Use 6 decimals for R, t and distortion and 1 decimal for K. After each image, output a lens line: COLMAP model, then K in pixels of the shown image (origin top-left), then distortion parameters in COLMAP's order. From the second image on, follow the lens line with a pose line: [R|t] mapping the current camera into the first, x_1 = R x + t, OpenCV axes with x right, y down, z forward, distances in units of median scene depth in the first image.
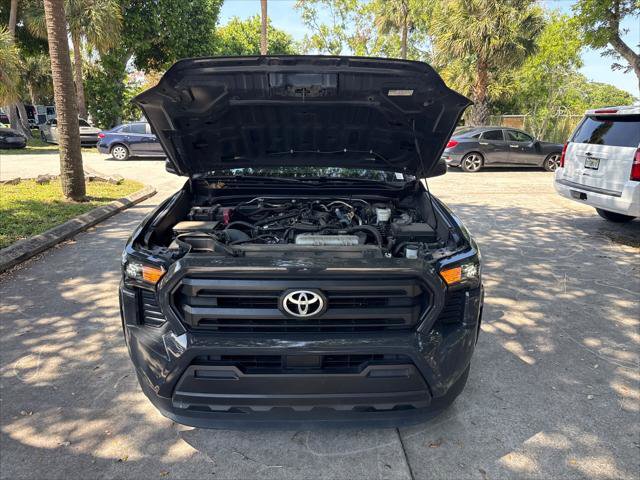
lens RADIAL K [[457.0, 0, 320.0], [0, 457.0, 240.0], [0, 0, 1]] dist [0.001853, -0.002252]
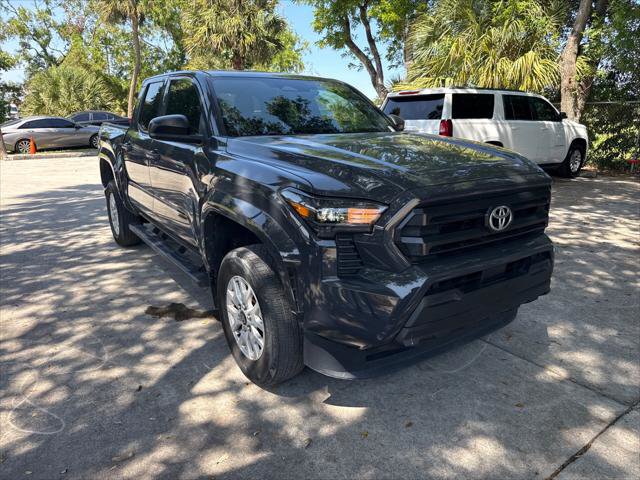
lens RADIAL K [[455.2, 0, 322.3], [0, 455.2, 238.1], [0, 0, 1]] dist [-0.002270, -0.006265]
pose [[0.833920, -0.154719, 0.529754, -0.195326], [0.155959, 0.986840, 0.042710, 0.014089], [-0.529391, 0.047003, 0.847075, 0.056215]]
